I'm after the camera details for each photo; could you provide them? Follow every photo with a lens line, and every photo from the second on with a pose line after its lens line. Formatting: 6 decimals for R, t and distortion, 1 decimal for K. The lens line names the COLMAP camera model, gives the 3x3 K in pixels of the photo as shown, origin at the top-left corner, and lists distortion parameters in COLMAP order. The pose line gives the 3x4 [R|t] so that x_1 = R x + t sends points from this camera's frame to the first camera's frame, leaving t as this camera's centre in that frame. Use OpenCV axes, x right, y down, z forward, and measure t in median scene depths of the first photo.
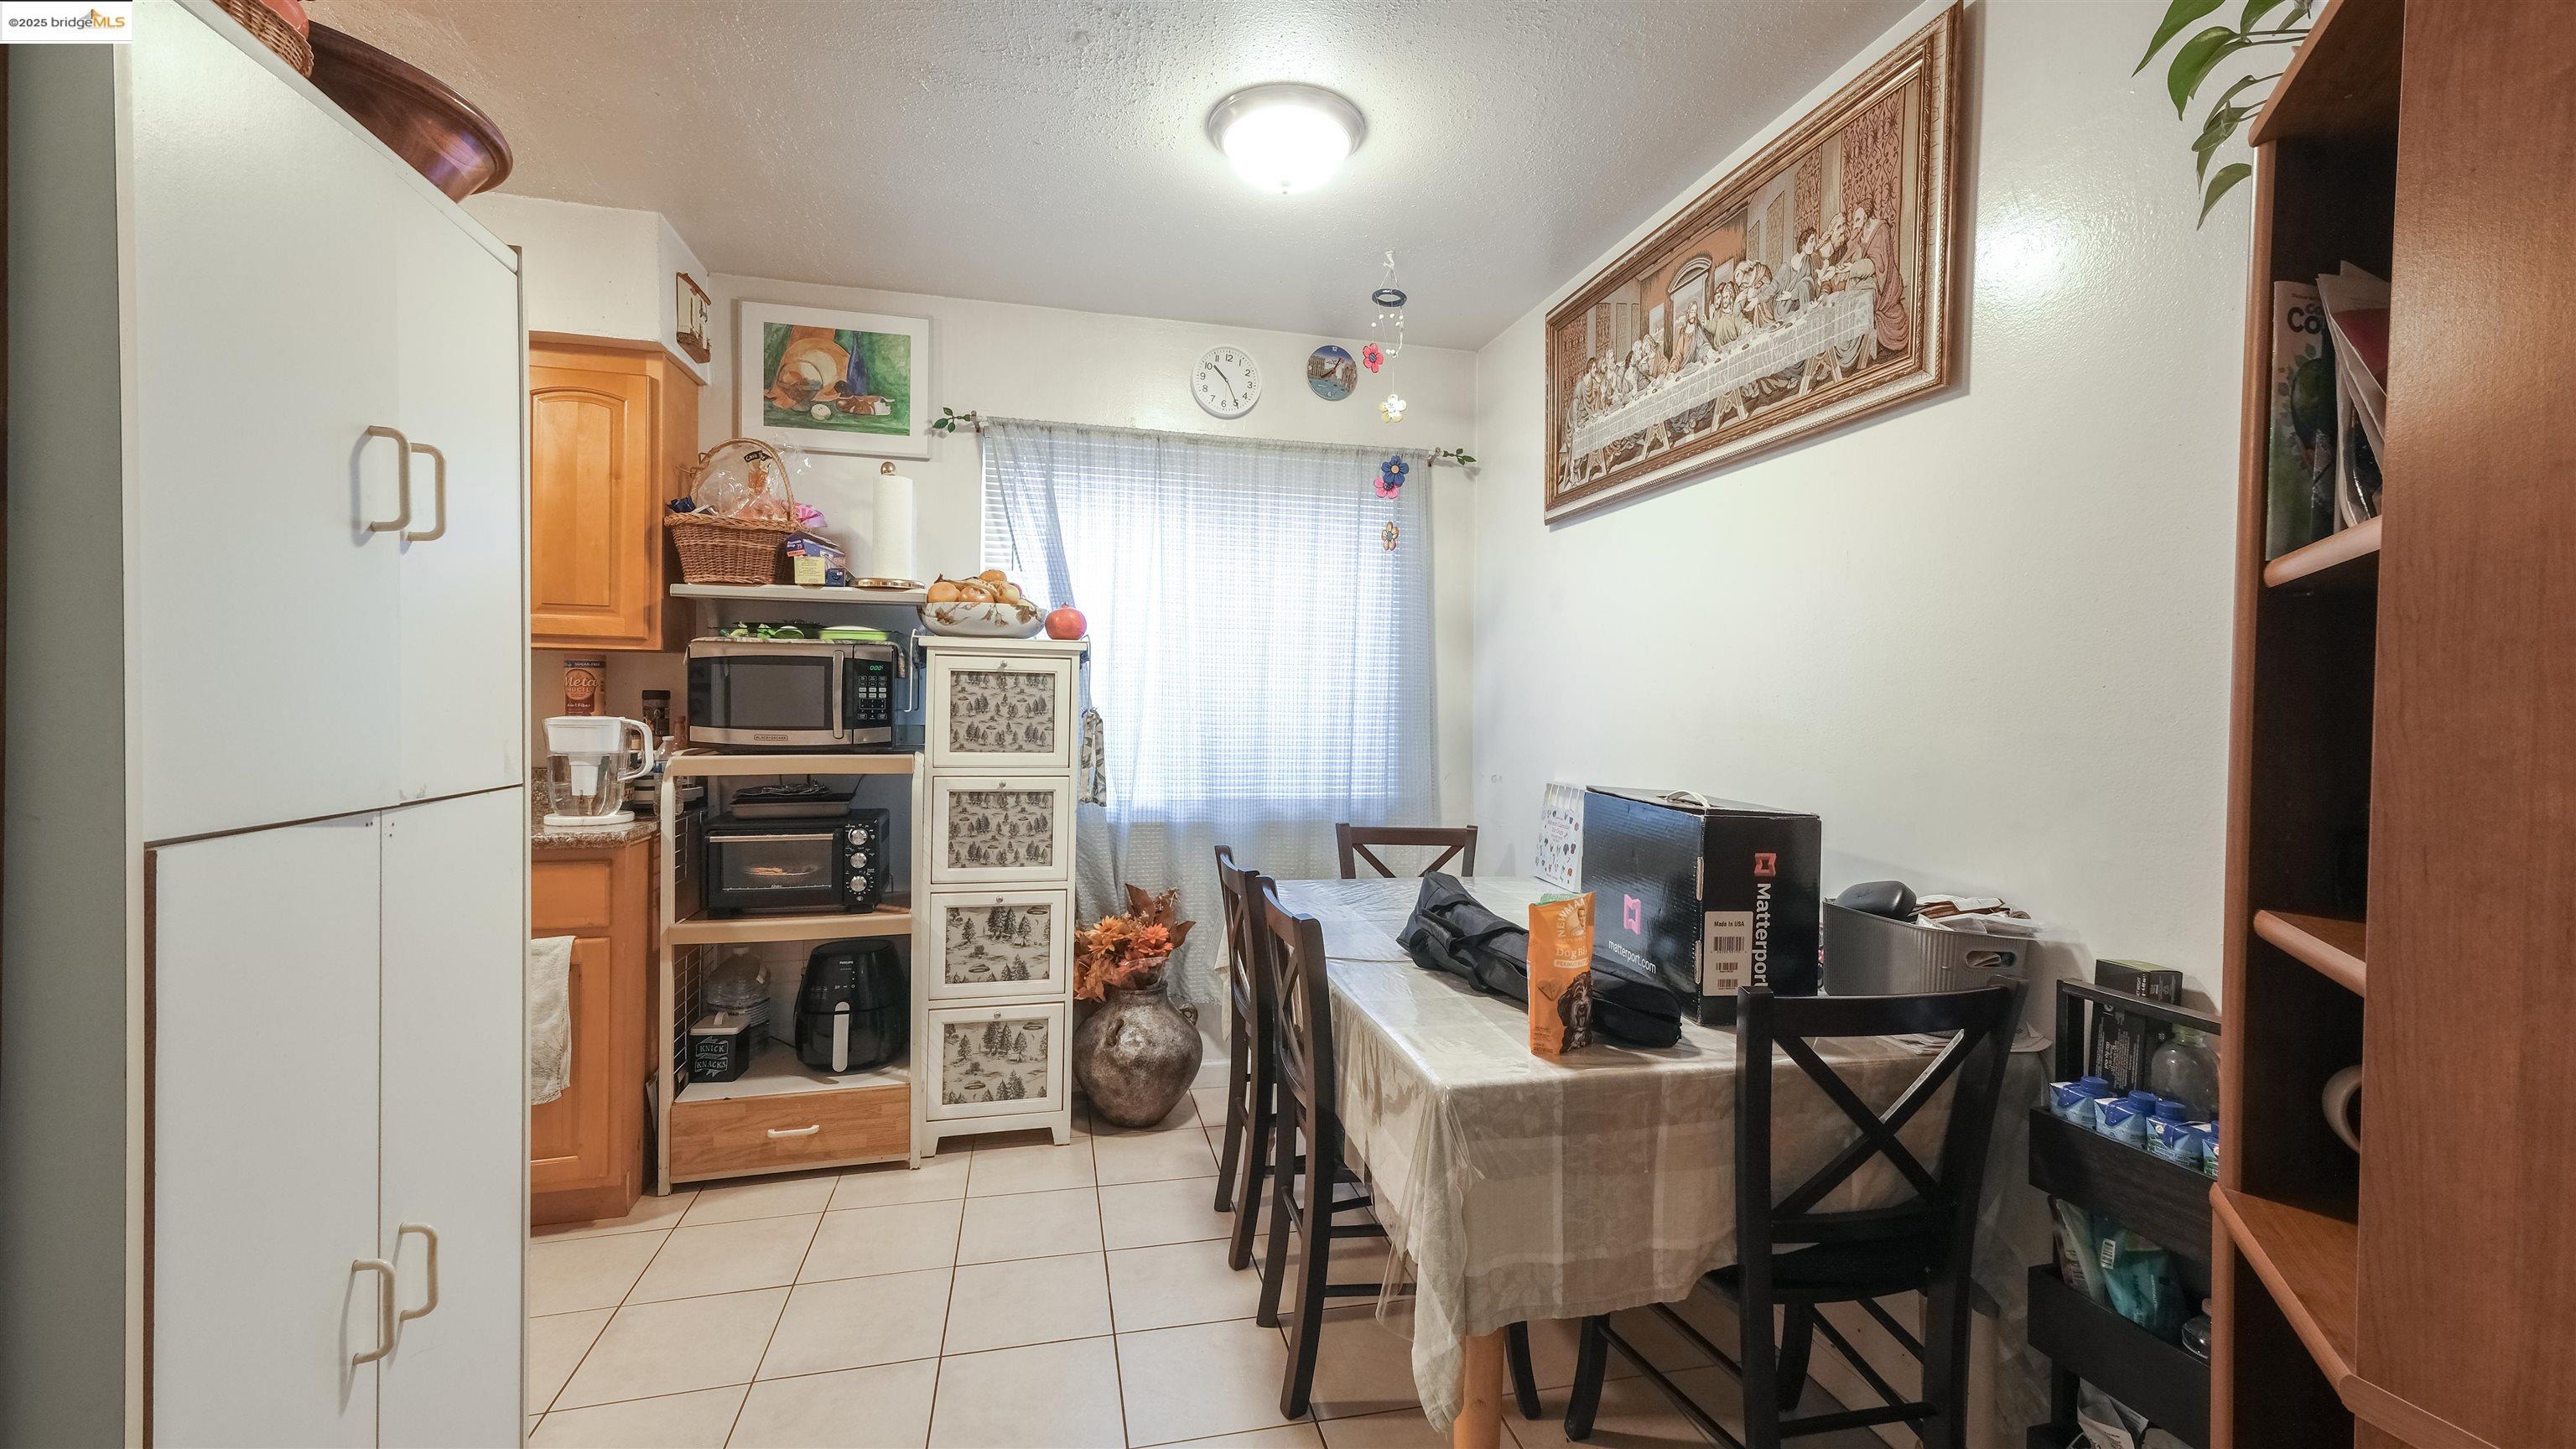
lens RADIAL K [[1044.9, 0, 1282.3], [0, 1044.9, 714.0], [0, 0, 1]] dist [0.008951, 0.001904]
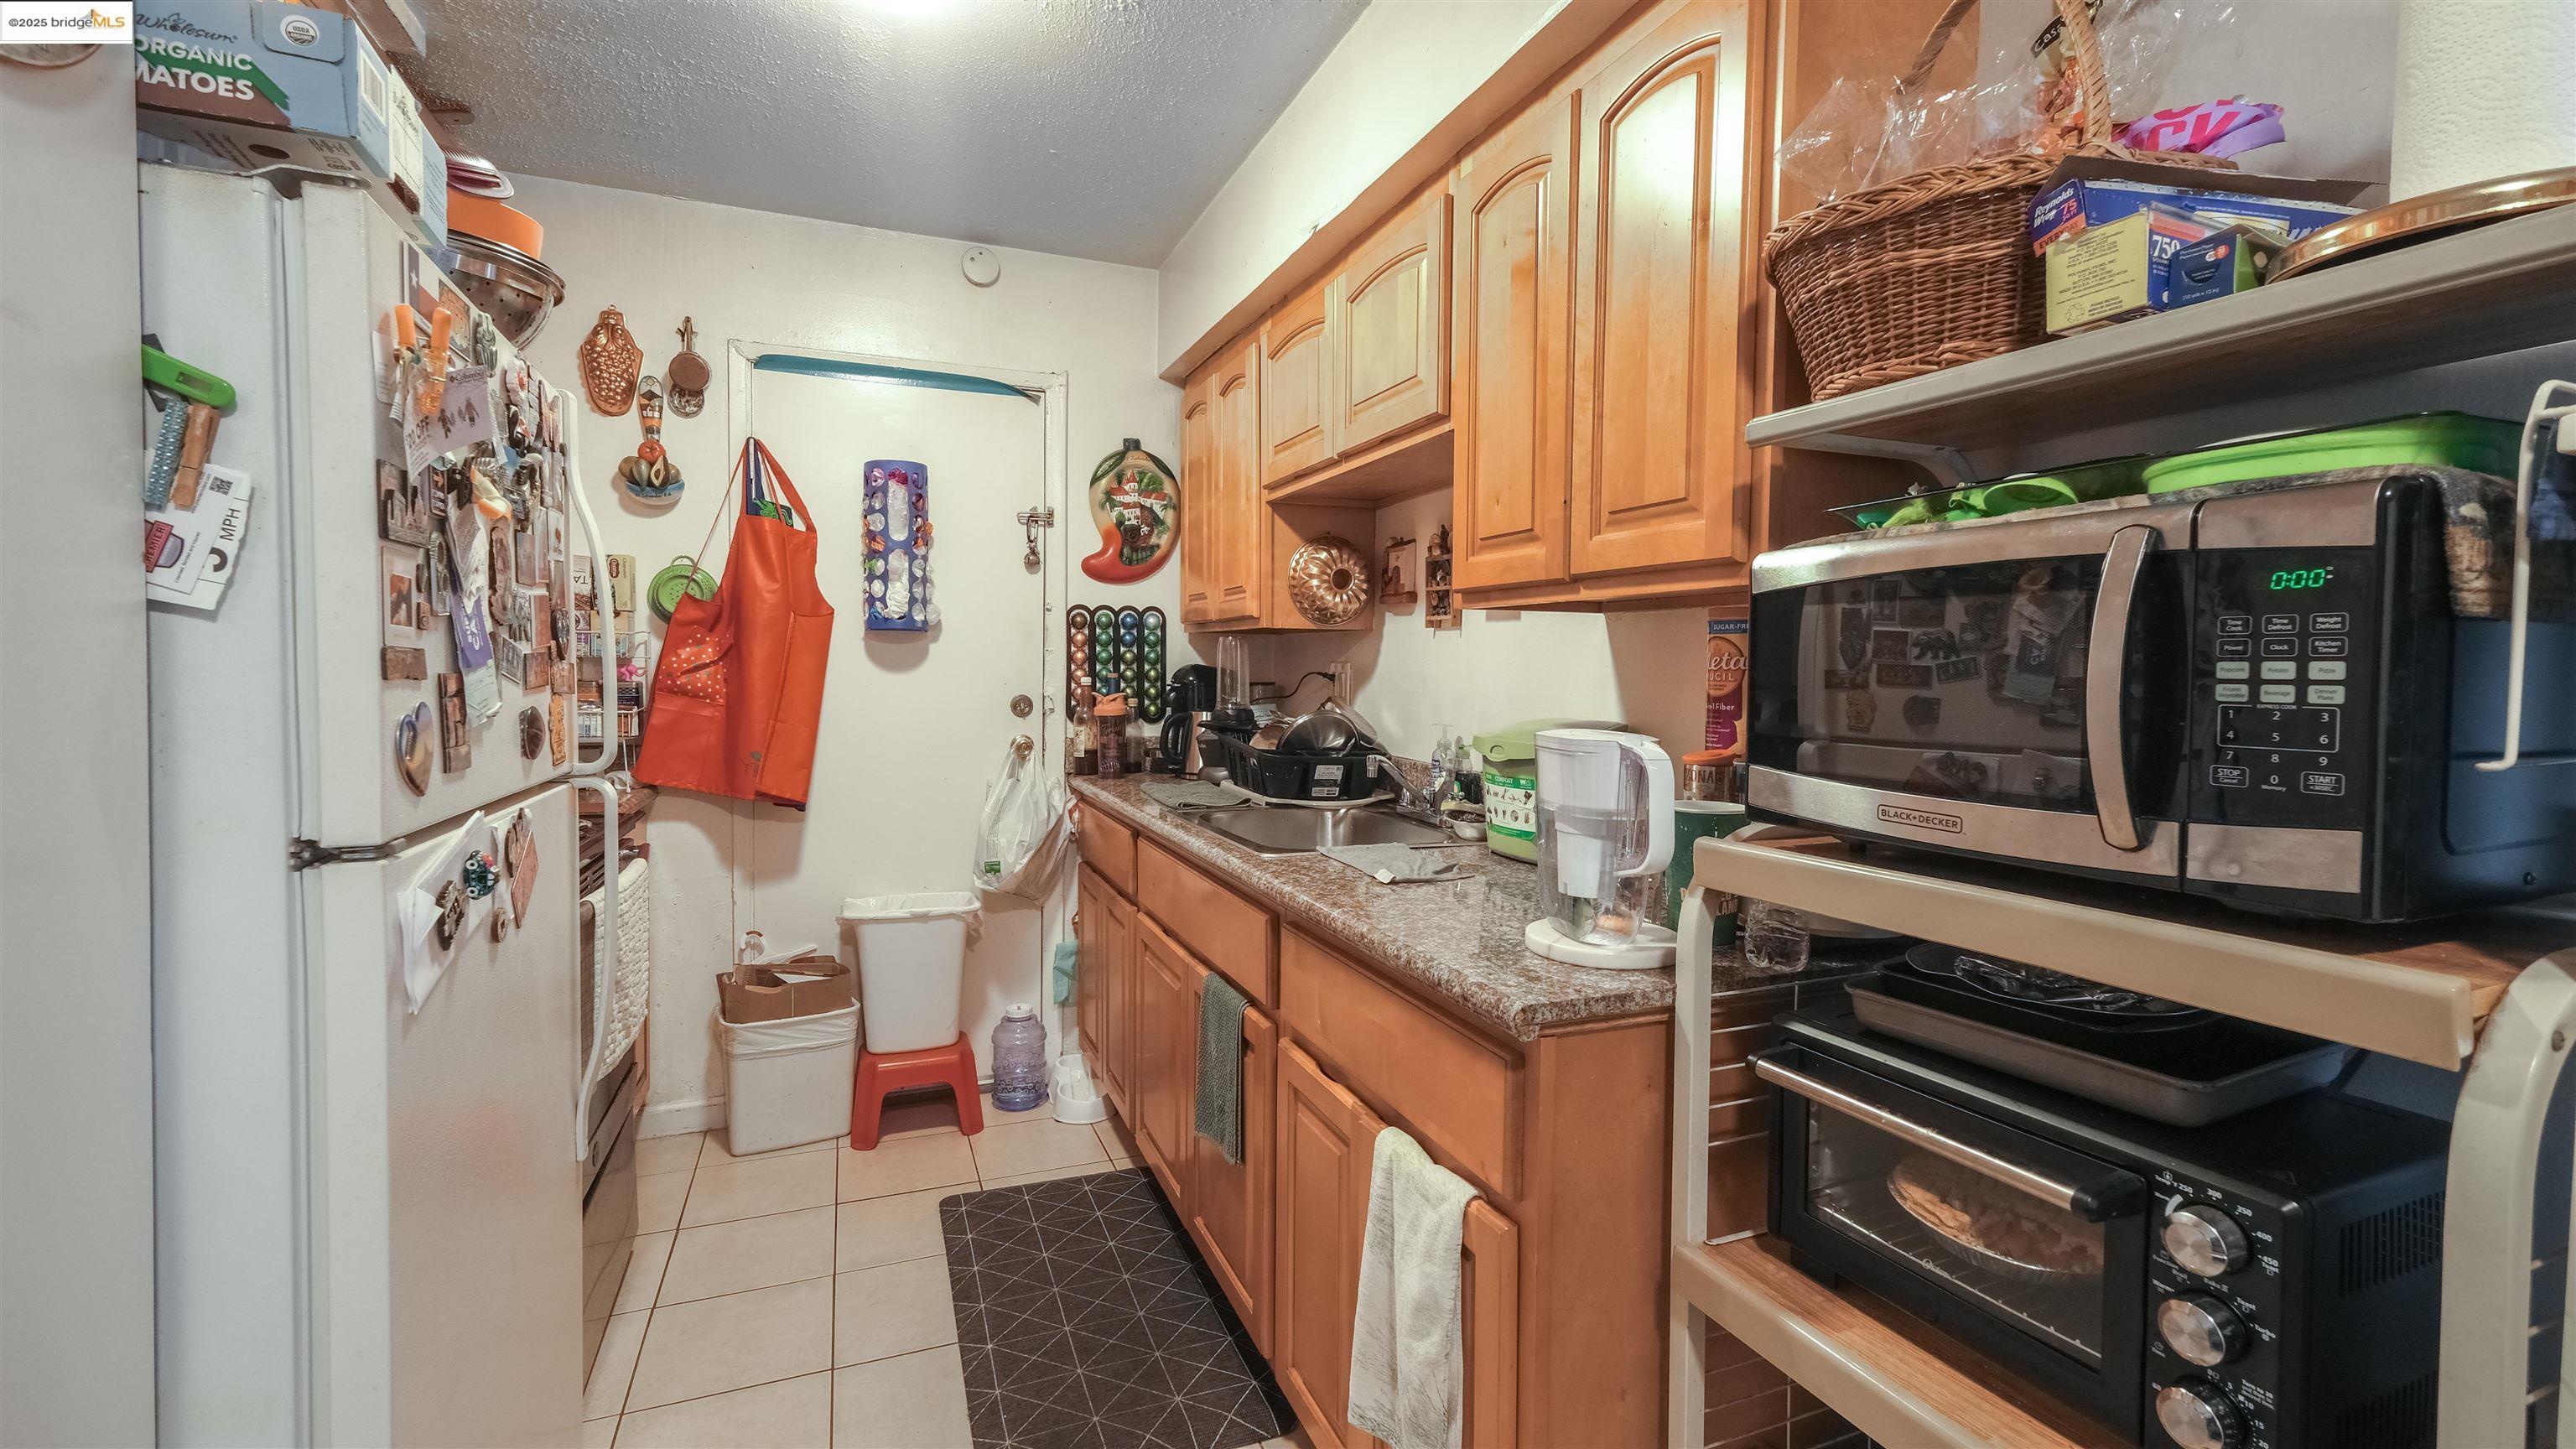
lens RADIAL K [[1106.3, 0, 1280.7], [0, 1106.3, 689.3], [0, 0, 1]] dist [-0.001278, -0.000029]
pose [[0.140471, 0.014413, -0.989980, -0.169553], [-0.017527, 0.999774, 0.012069, -0.017808], [0.989930, 0.015657, 0.140692, 0.735495]]
